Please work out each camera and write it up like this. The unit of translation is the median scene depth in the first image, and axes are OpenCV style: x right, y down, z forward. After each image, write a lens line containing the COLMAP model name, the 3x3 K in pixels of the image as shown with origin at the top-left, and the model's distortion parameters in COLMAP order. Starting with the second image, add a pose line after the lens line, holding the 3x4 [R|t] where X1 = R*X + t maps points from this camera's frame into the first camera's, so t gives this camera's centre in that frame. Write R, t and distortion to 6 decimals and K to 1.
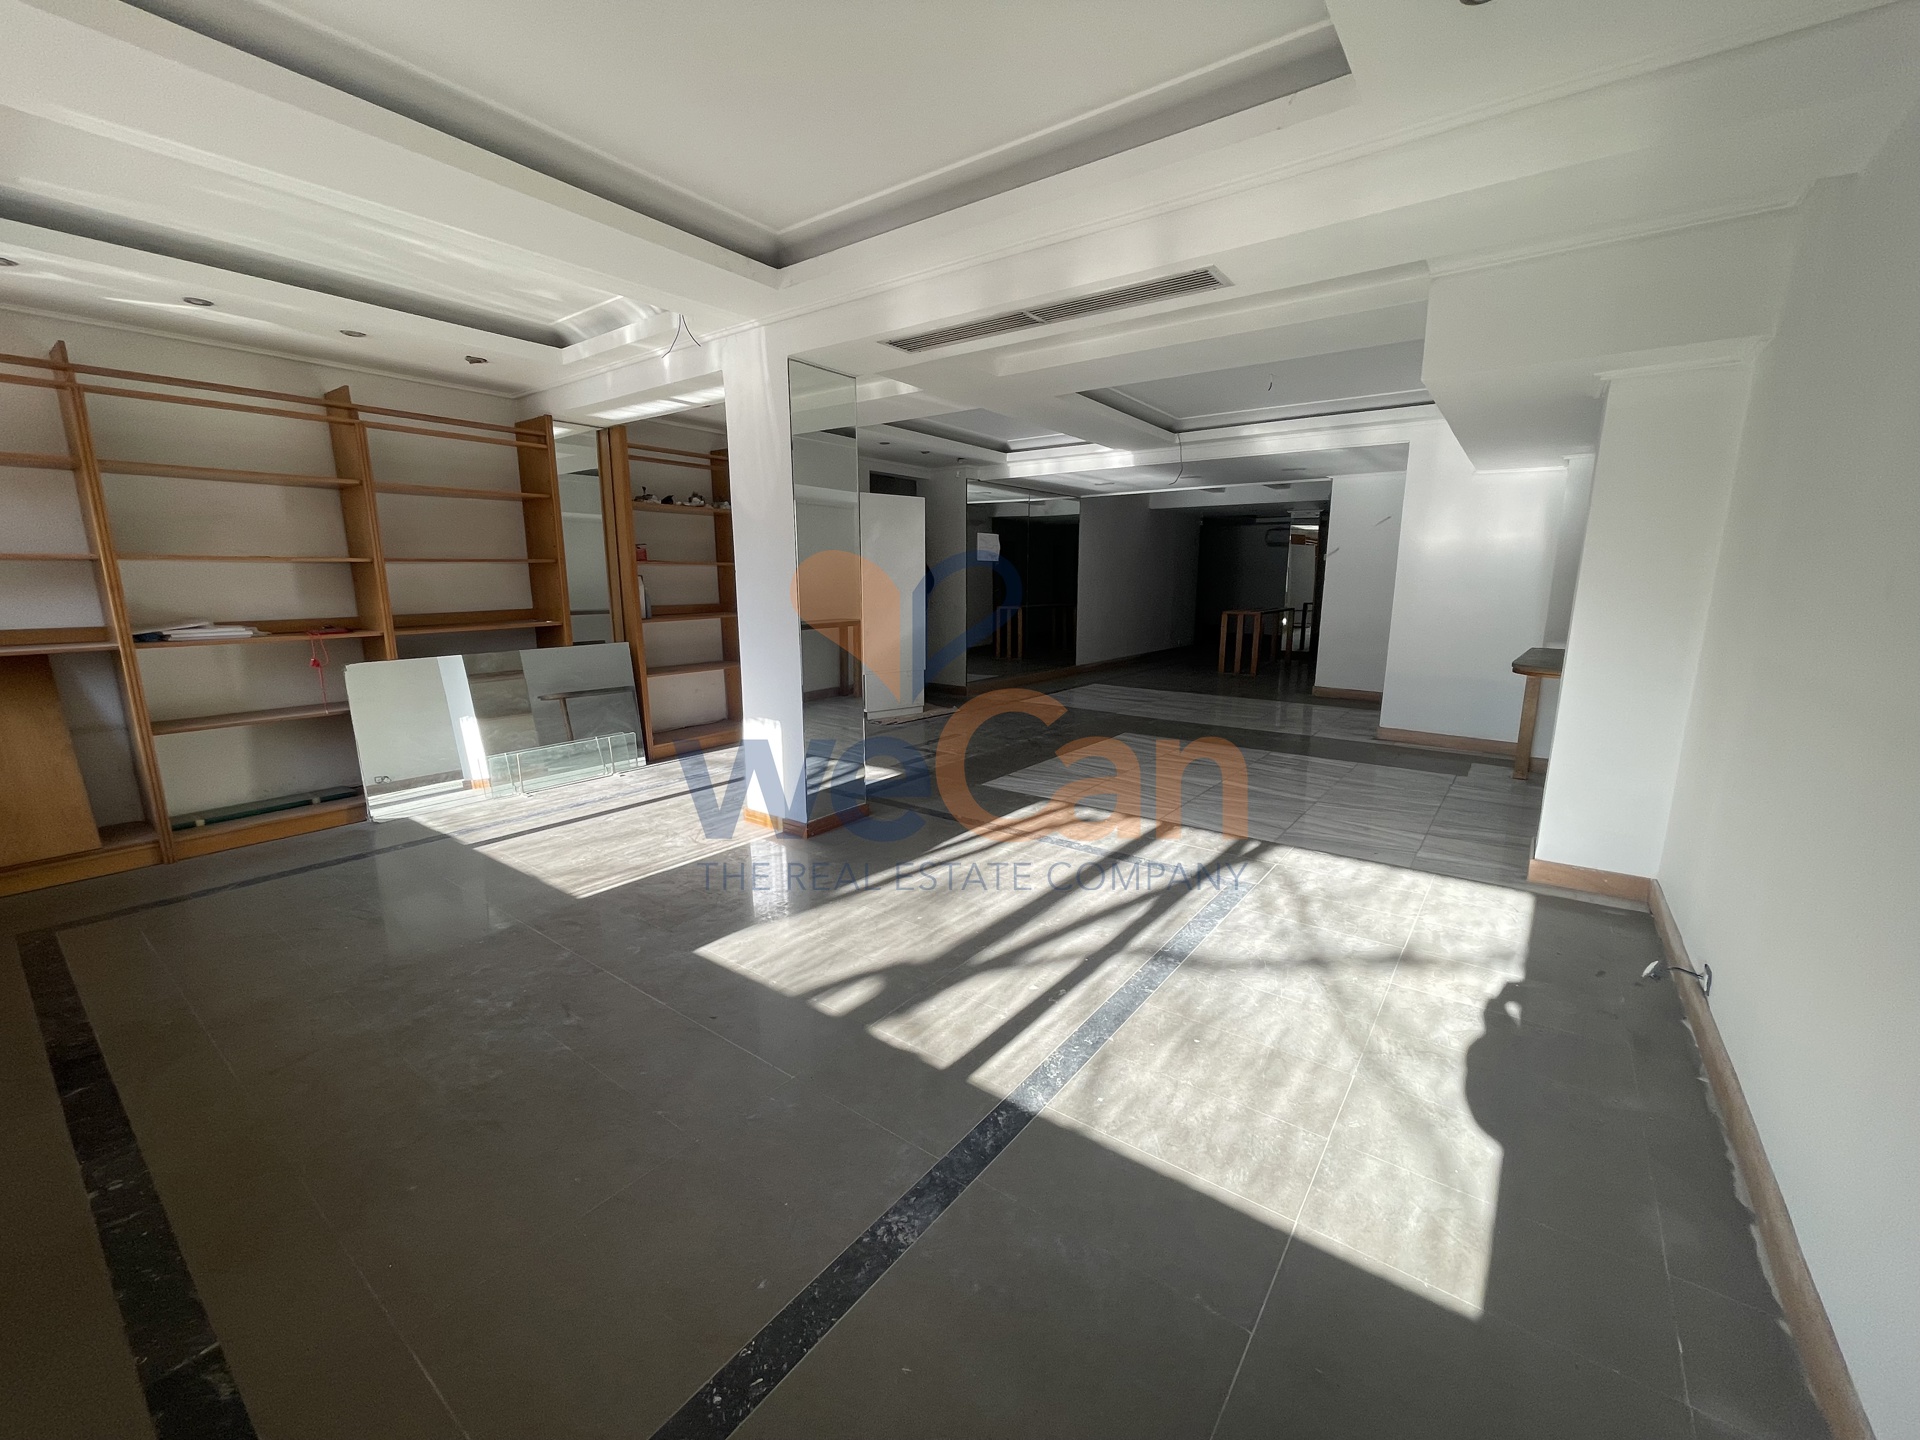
lens RADIAL K [[769.4, 0, 952.2], [0, 769.4, 723.3], [0, 0, 1]] dist [0.002229, -0.001964]
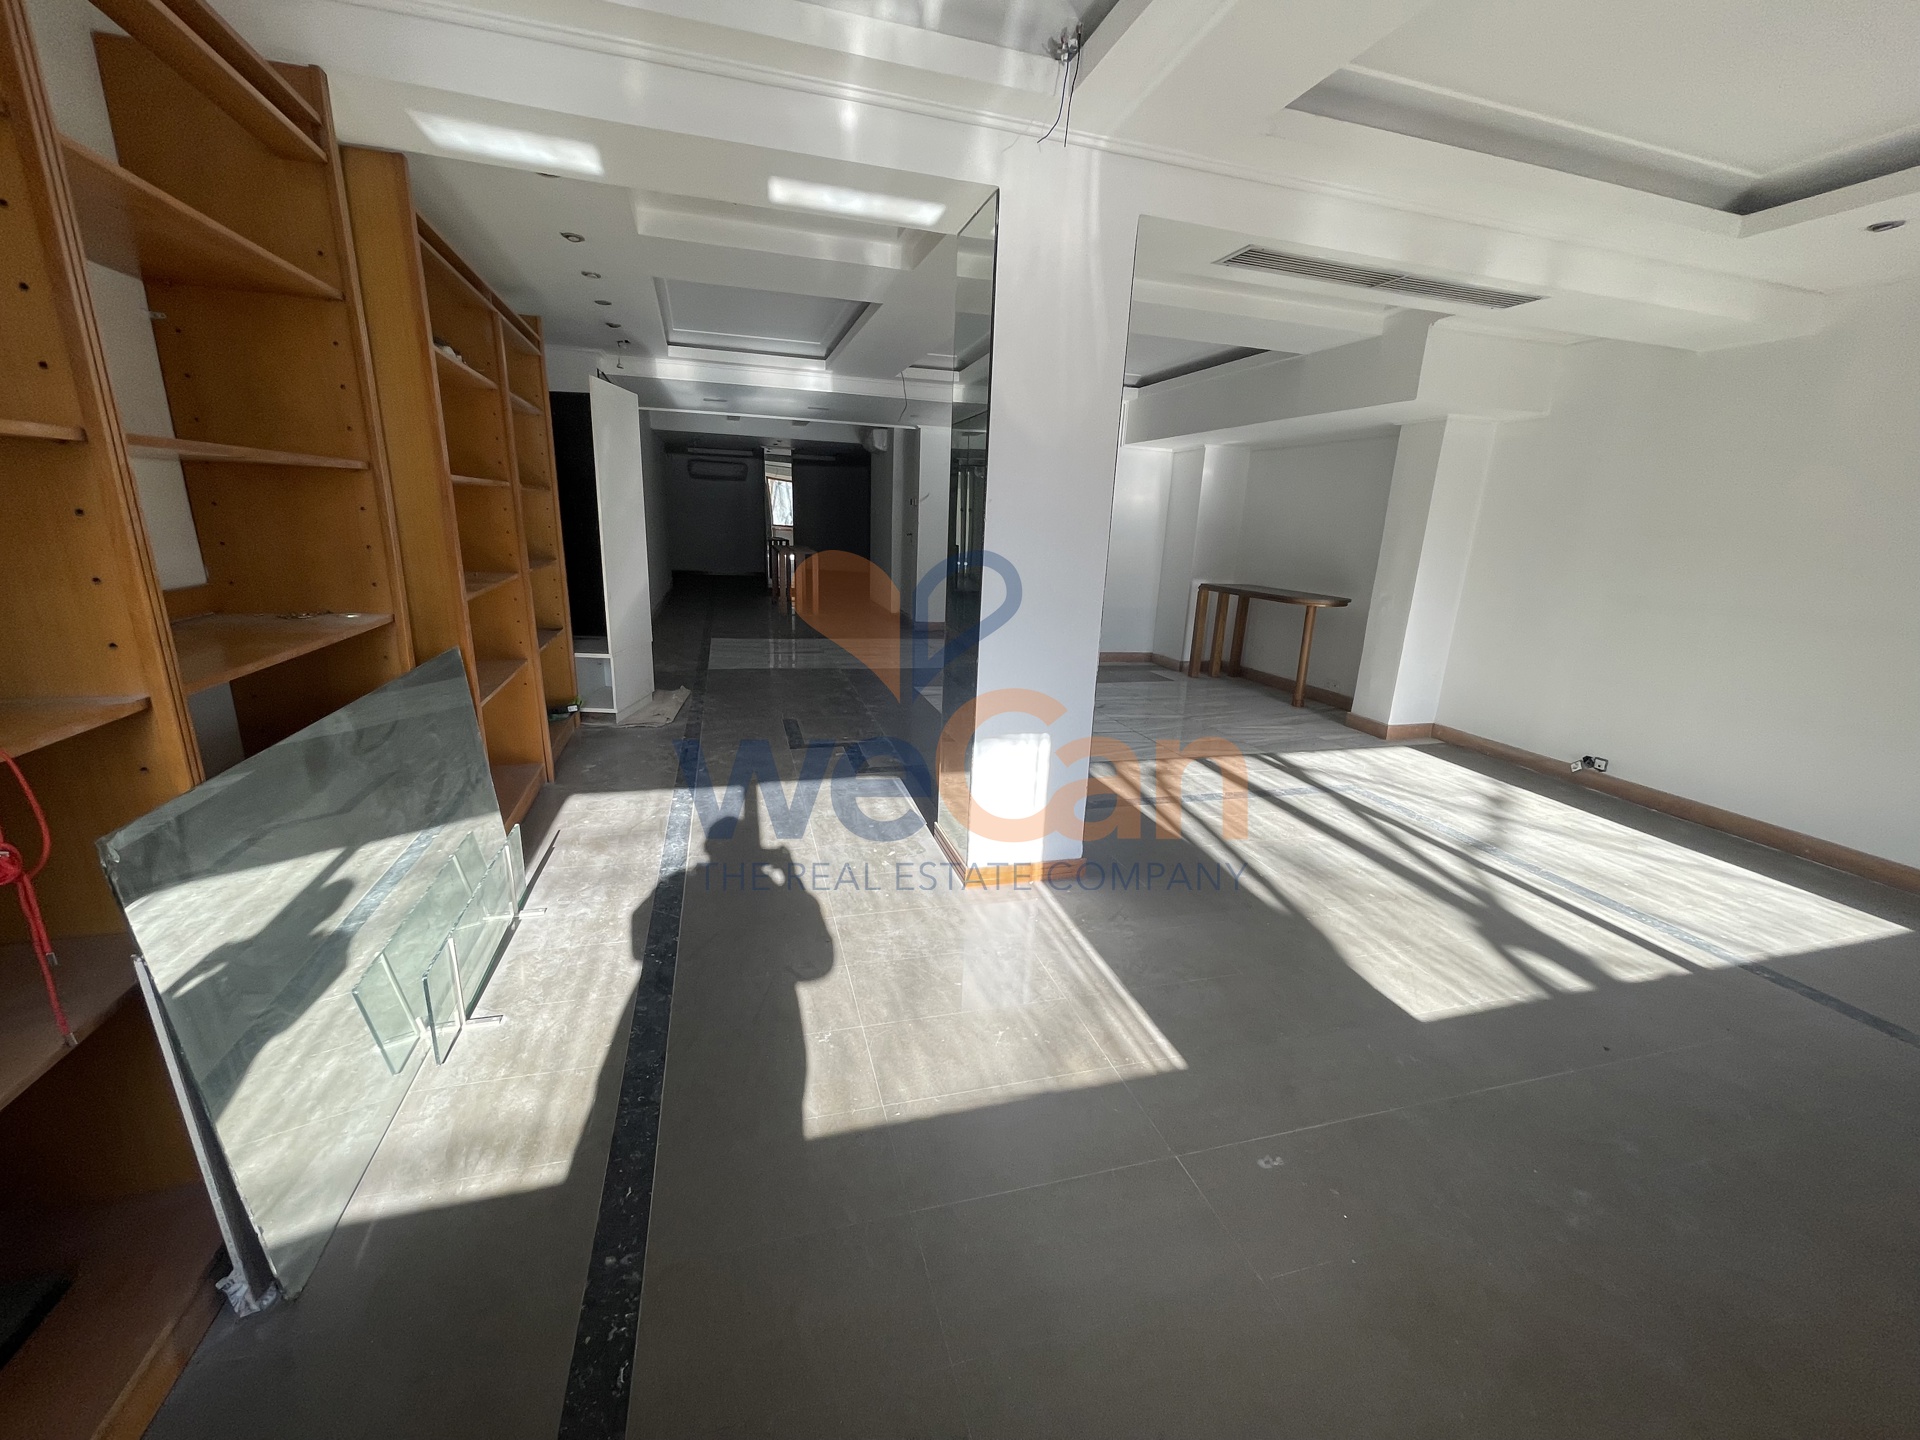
lens RADIAL K [[769.4, 0, 956.2], [0, 769.4, 727.3], [0, 0, 1]] dist [0.002229, -0.001964]
pose [[0.601401, -0.185872, 0.777026, -1.027411], [0.111394, 0.982570, 0.148823, -0.155841], [-0.791144, -0.002946, 0.611623, 0.764964]]
